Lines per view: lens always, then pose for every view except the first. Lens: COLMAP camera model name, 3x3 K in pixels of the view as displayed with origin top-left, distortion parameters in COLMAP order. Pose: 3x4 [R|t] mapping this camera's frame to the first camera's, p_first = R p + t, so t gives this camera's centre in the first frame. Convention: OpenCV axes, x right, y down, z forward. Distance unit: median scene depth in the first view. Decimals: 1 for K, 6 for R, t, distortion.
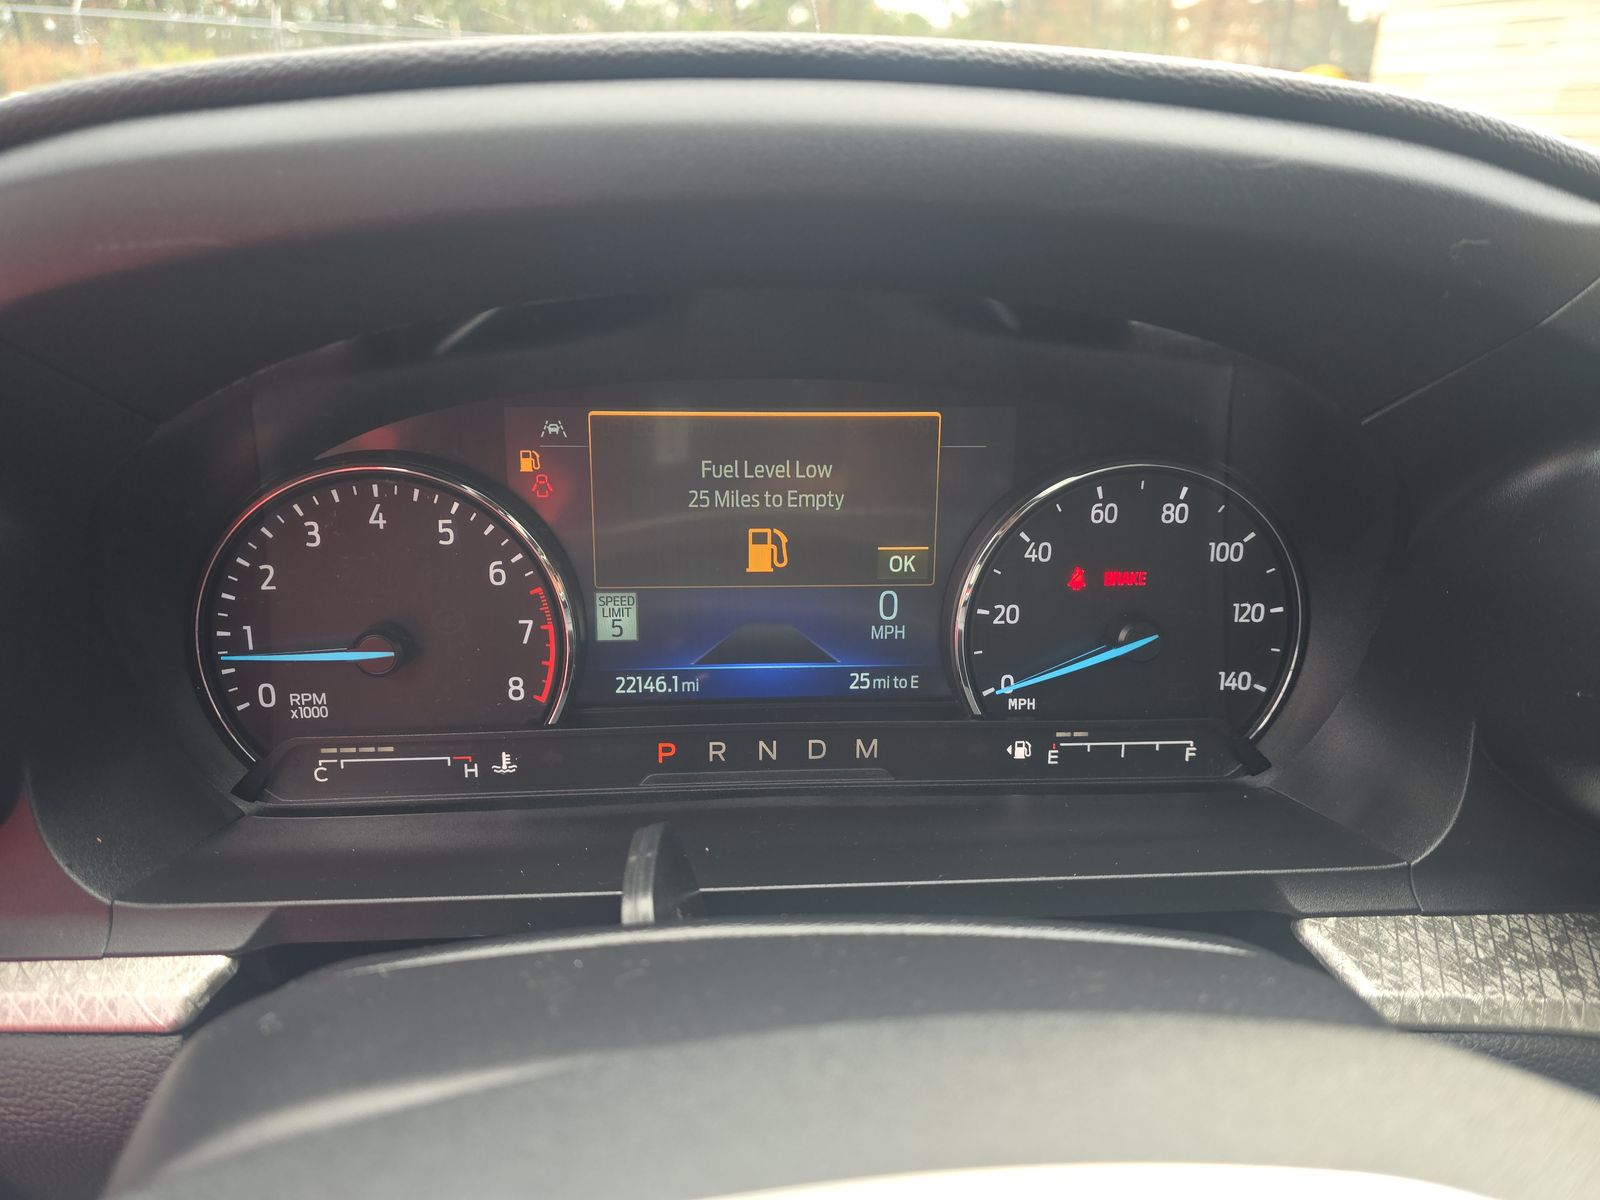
lens RADIAL K [[1043.5, 0, 793.6], [0, 1043.5, 586.6], [0, 0, 1]] dist [0.003148, -0.006849]
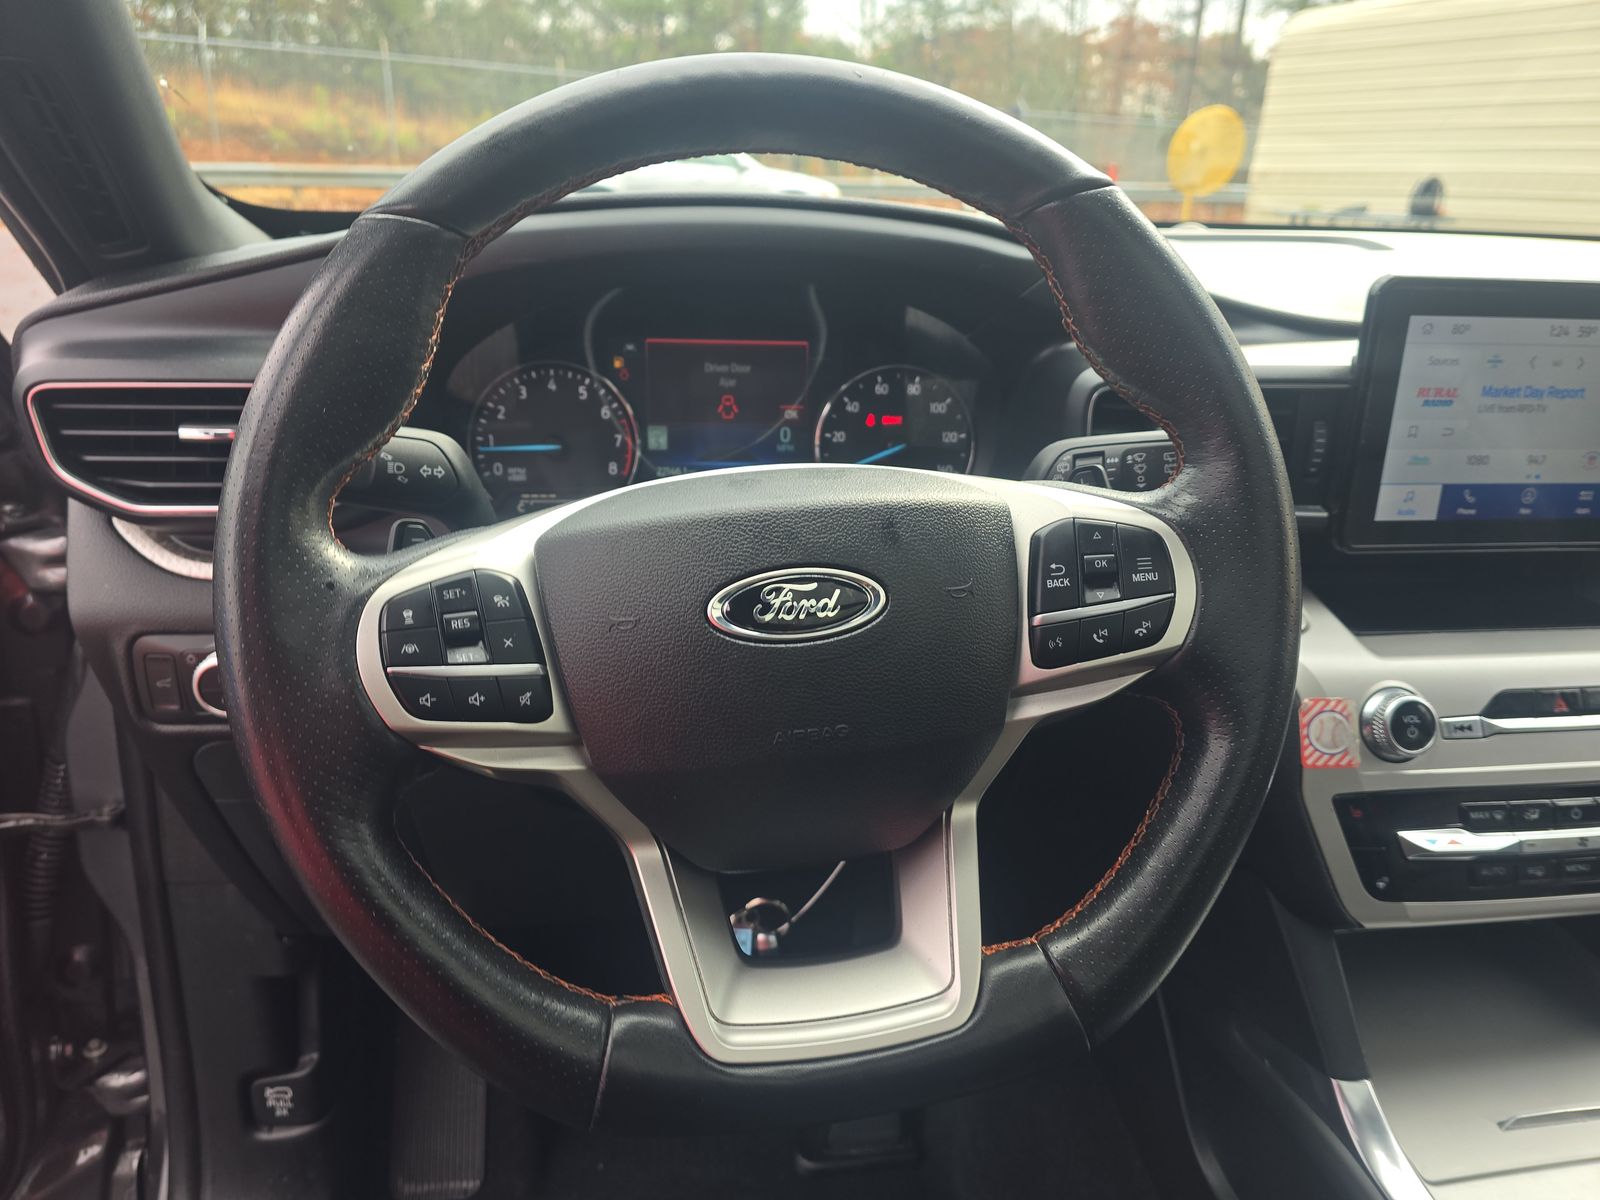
lens RADIAL K [[1043.5, 0, 803.5], [0, 1043.5, 613.4], [0, 0, 1]] dist [0.003148, -0.006849]
pose [[0.997089, -0.010420, 0.075528, -0.037741], [0.010219, 0.999943, 0.003059, 0.394926], [-0.075556, -0.002278, 0.997139, -1.183255]]
